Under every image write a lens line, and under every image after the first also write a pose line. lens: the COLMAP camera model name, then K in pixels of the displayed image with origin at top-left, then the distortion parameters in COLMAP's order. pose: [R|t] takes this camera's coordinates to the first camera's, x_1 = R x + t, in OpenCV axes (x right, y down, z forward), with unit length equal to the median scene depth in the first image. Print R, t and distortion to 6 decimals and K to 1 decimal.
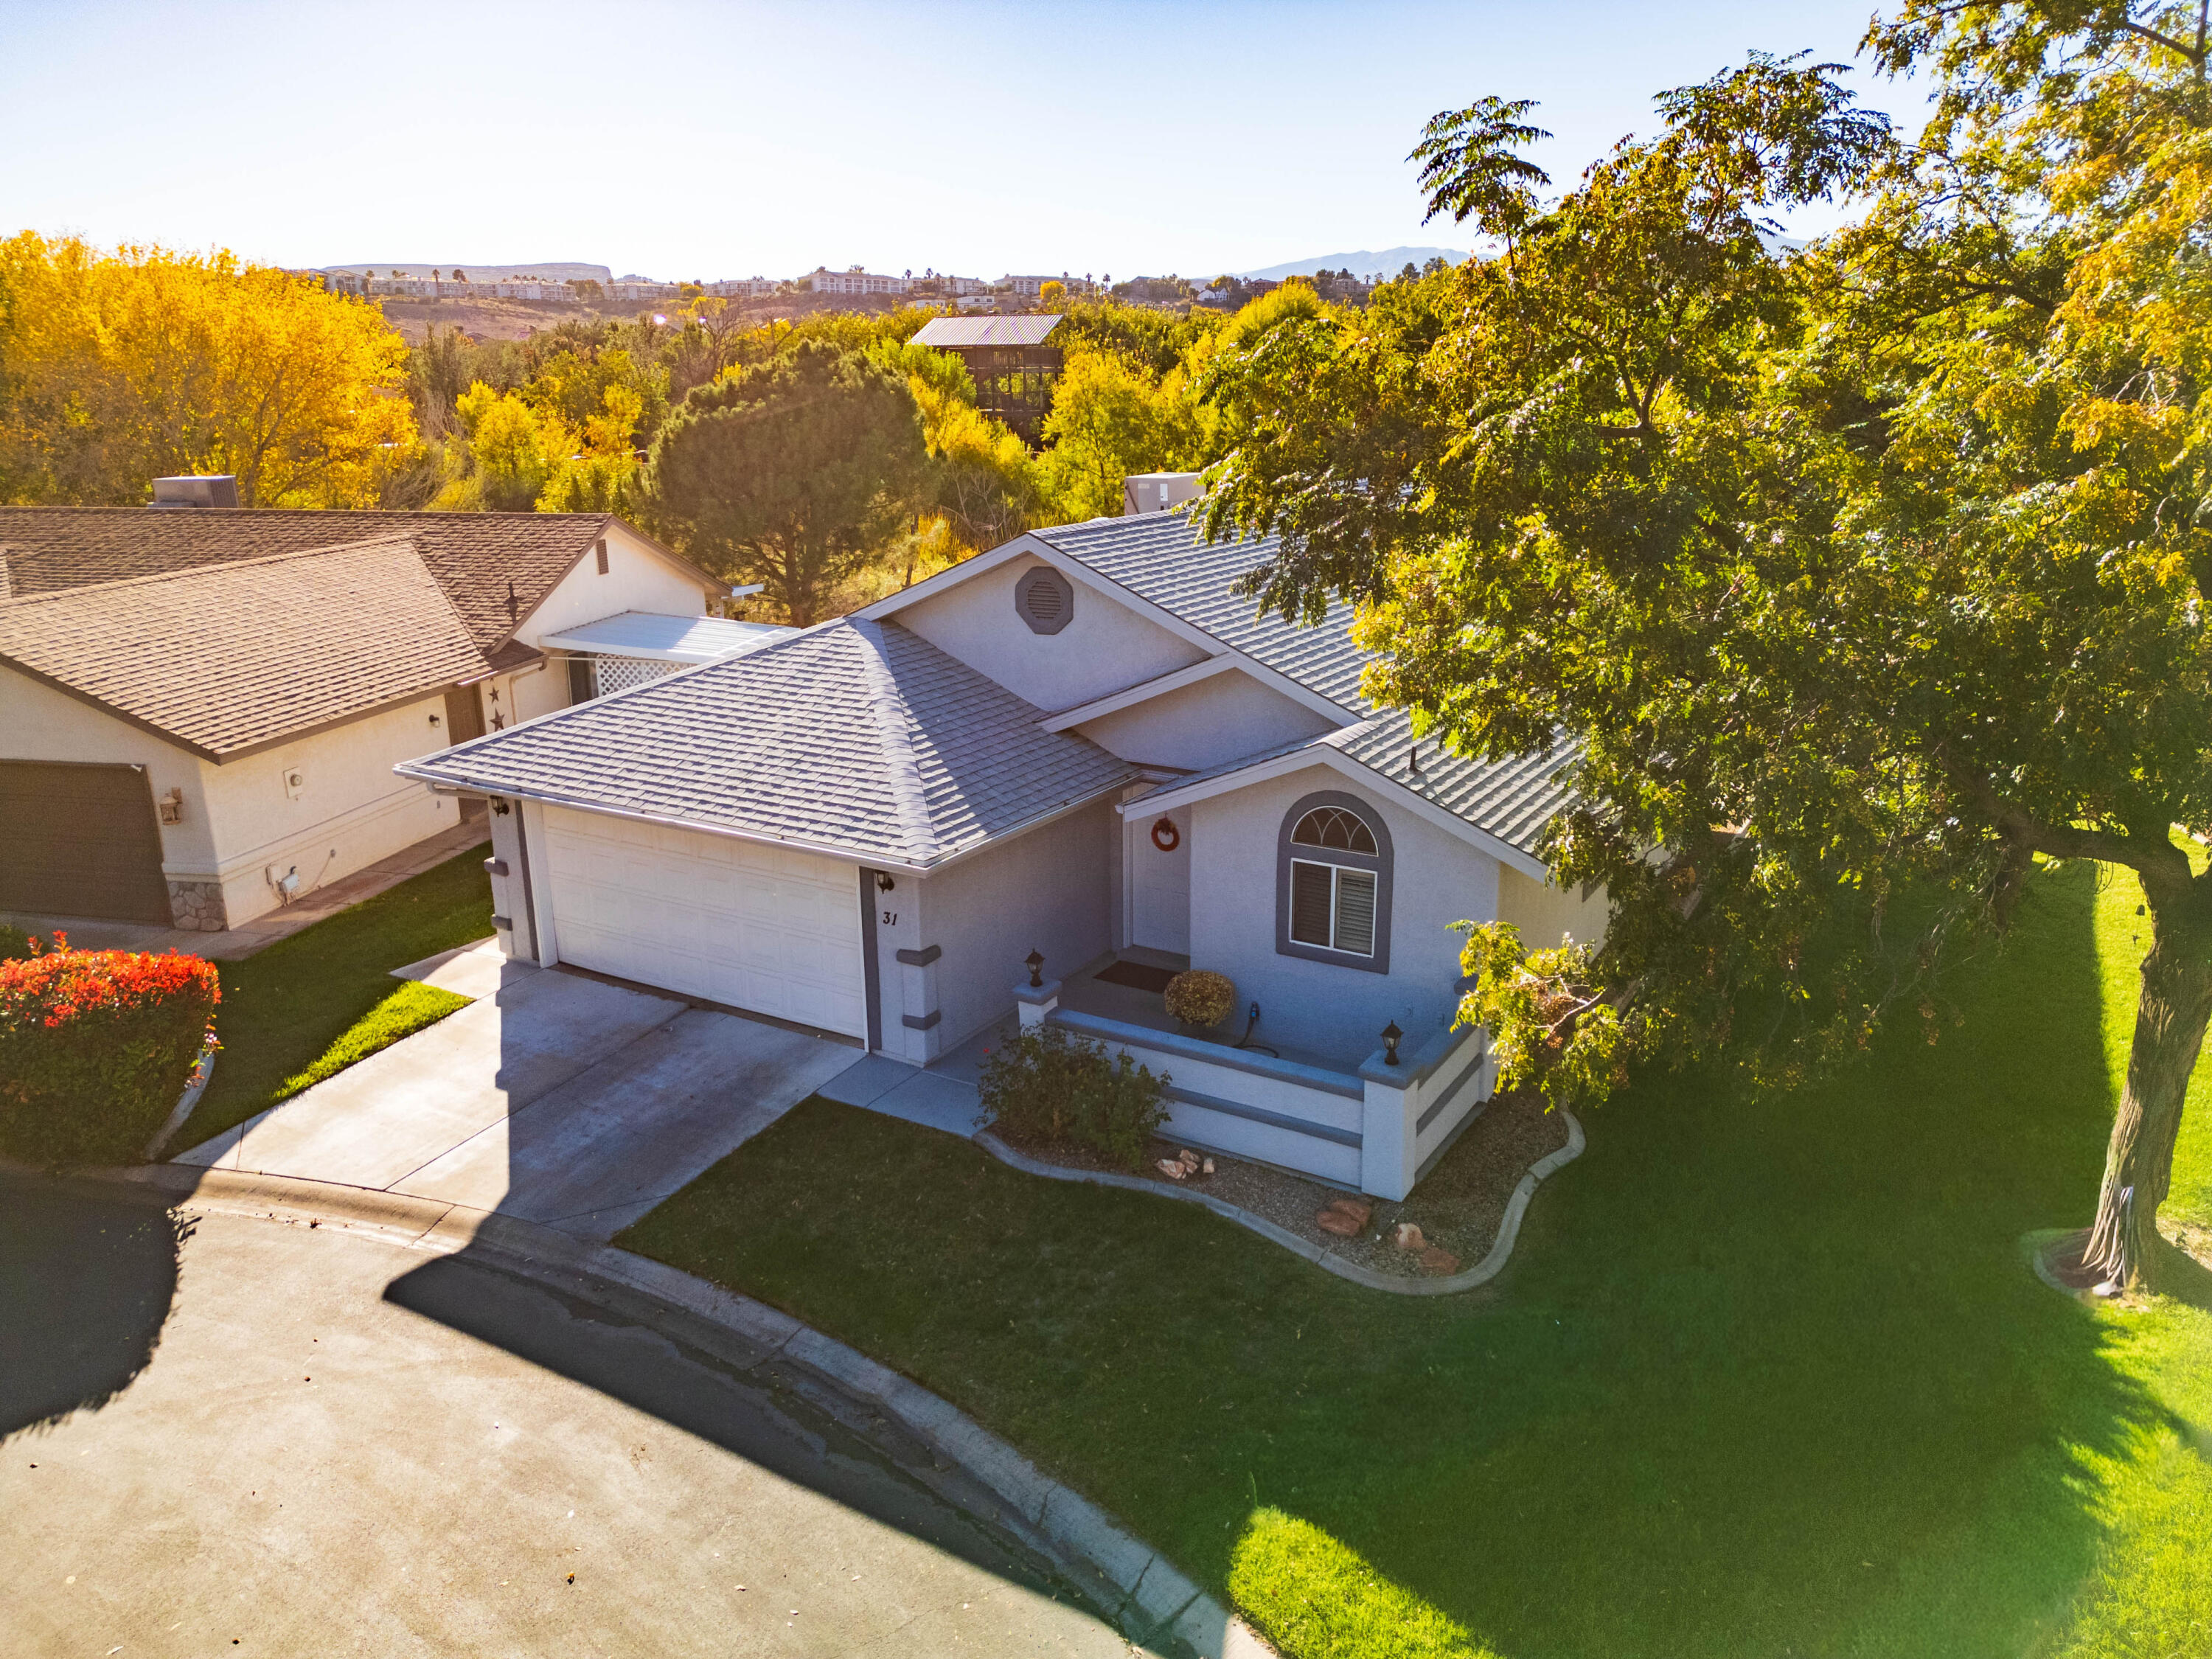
lens RADIAL K [[1547.7, 0, 1114.6], [0, 1547.7, 828.1], [0, 0, 1]] dist [0.074461, -0.068221]
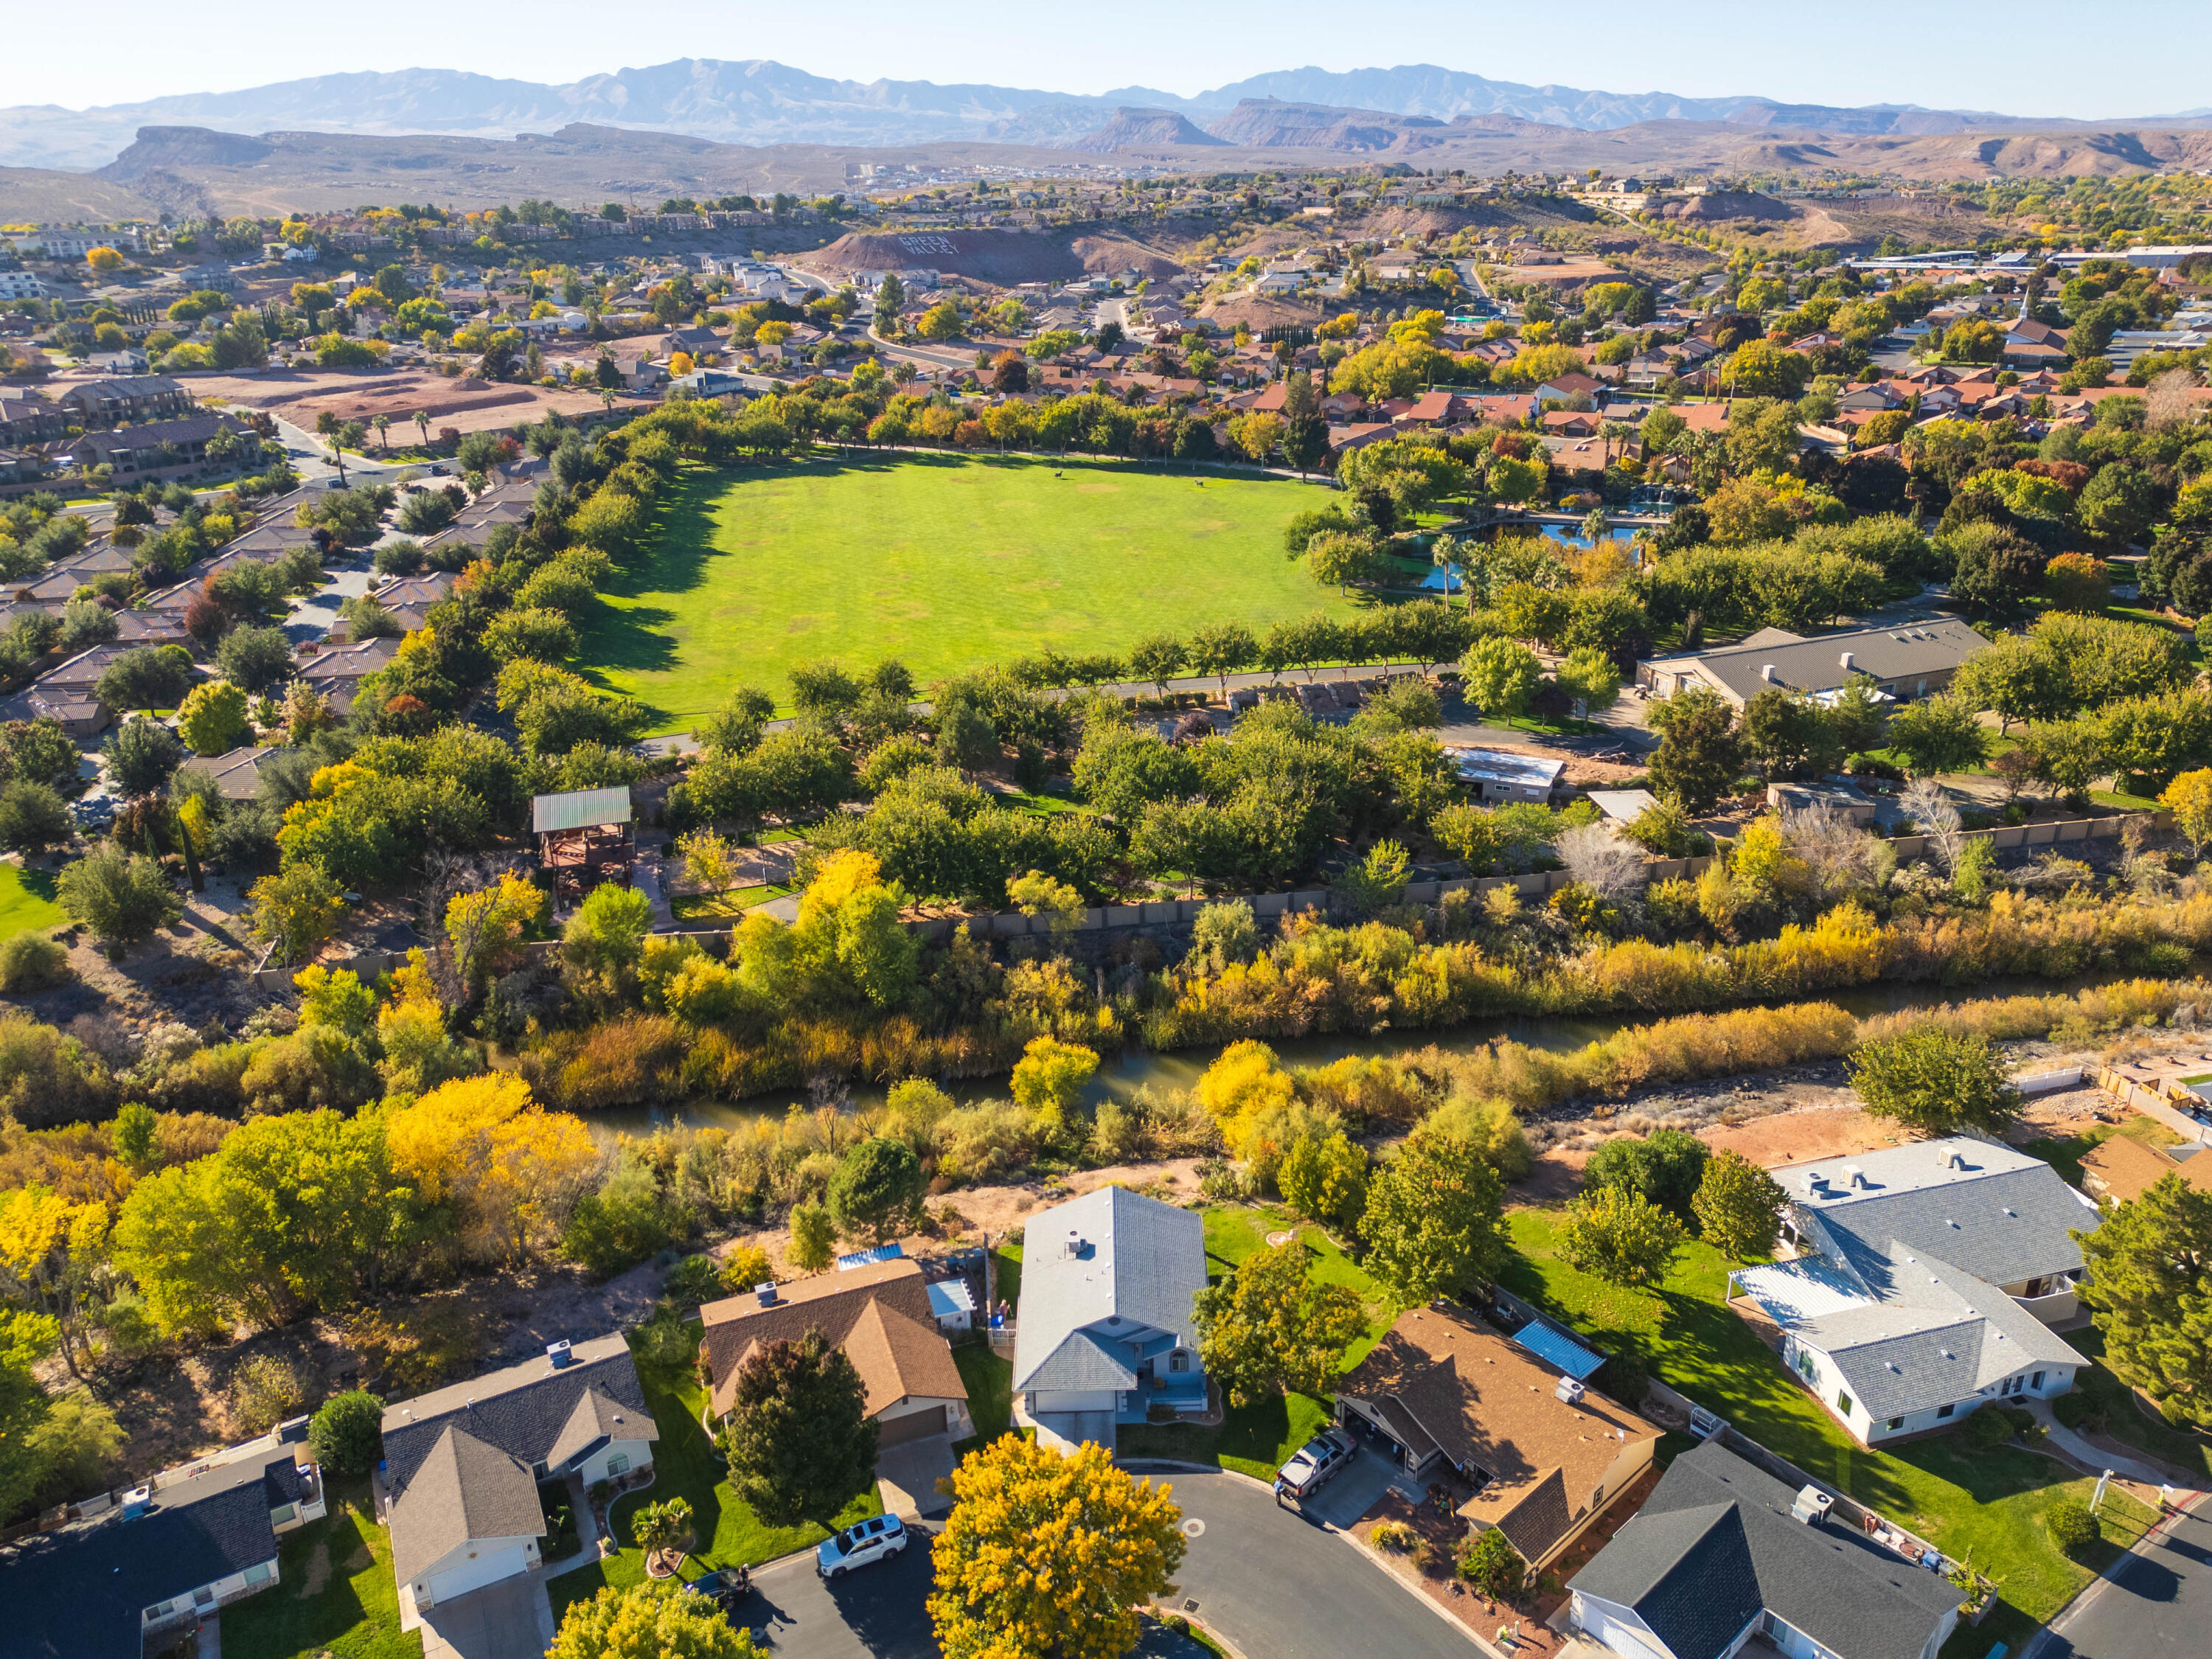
lens RADIAL K [[1547.7, 0, 1108.4], [0, 1547.7, 826.9], [0, 0, 1]] dist [0.074461, -0.068221]
pose [[0.852306, -0.209189, 0.479391, -2.437680], [0.162246, 0.977067, 0.137901, -2.723500], [-0.497244, -0.039755, 0.866699, -3.885704]]
